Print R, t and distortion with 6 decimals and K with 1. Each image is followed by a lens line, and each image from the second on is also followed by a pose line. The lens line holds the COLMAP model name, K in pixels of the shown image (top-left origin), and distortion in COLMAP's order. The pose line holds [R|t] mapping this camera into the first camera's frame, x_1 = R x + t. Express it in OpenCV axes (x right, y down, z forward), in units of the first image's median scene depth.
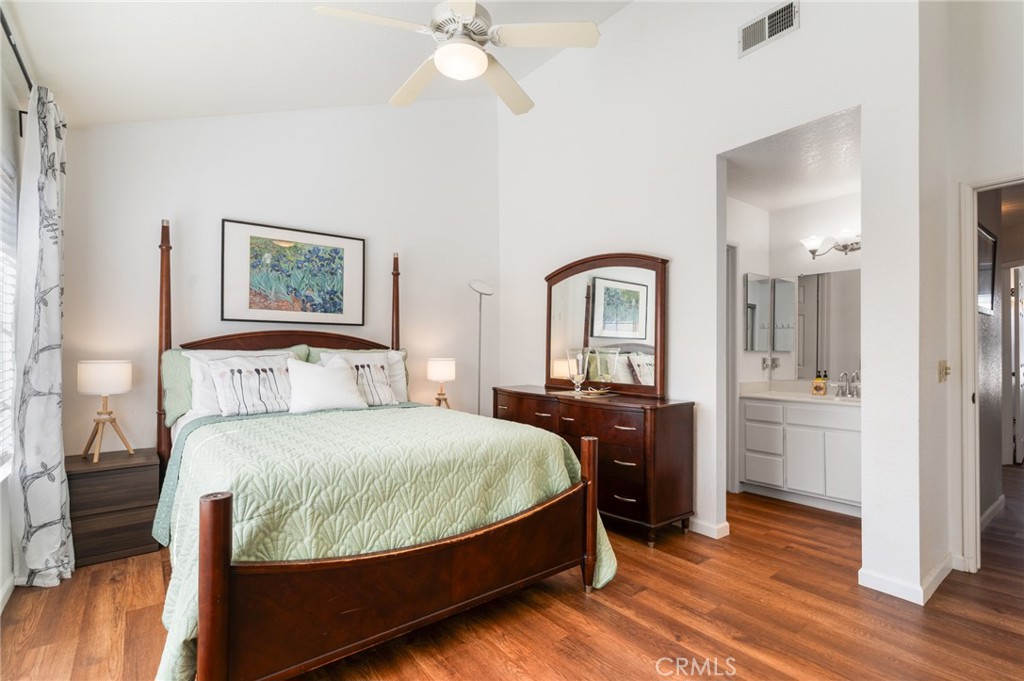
lens RADIAL K [[476.5, 0, 524.9], [0, 476.5, 341.5], [0, 0, 1]] dist [0.014802, -0.000027]
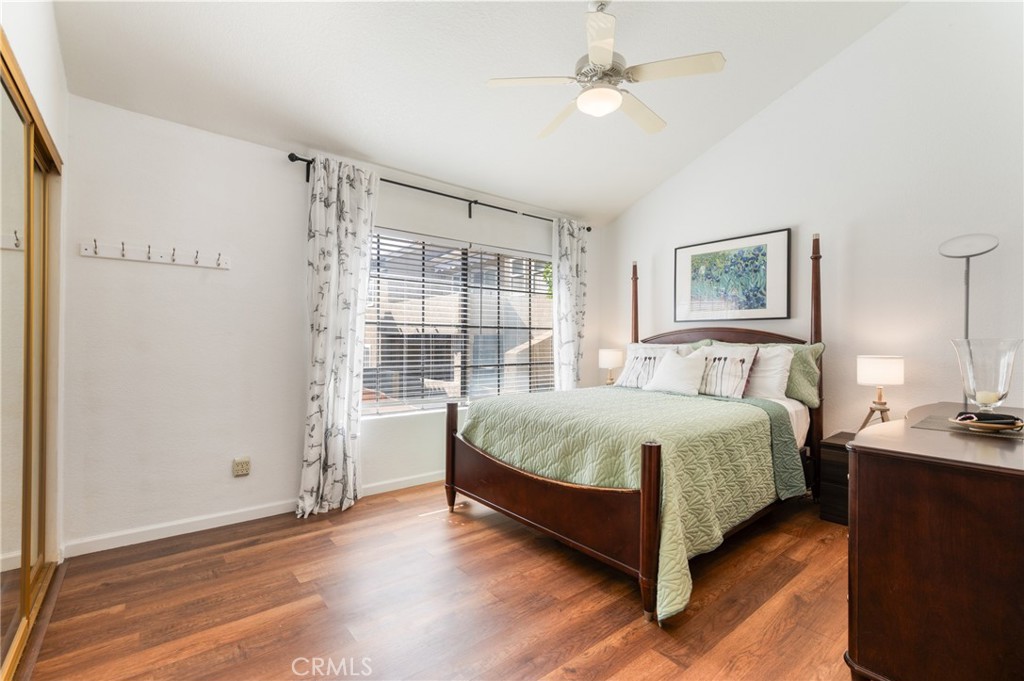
lens RADIAL K [[458.2, 0, 518.3], [0, 458.2, 338.5], [0, 0, 1]] dist [-0.003874, 0.000358]
pose [[0.024099, -0.012711, -0.999629, 0.625640], [0.009653, 0.999876, -0.012482, 0.013893], [0.999663, -0.009349, 0.024219, 0.483723]]
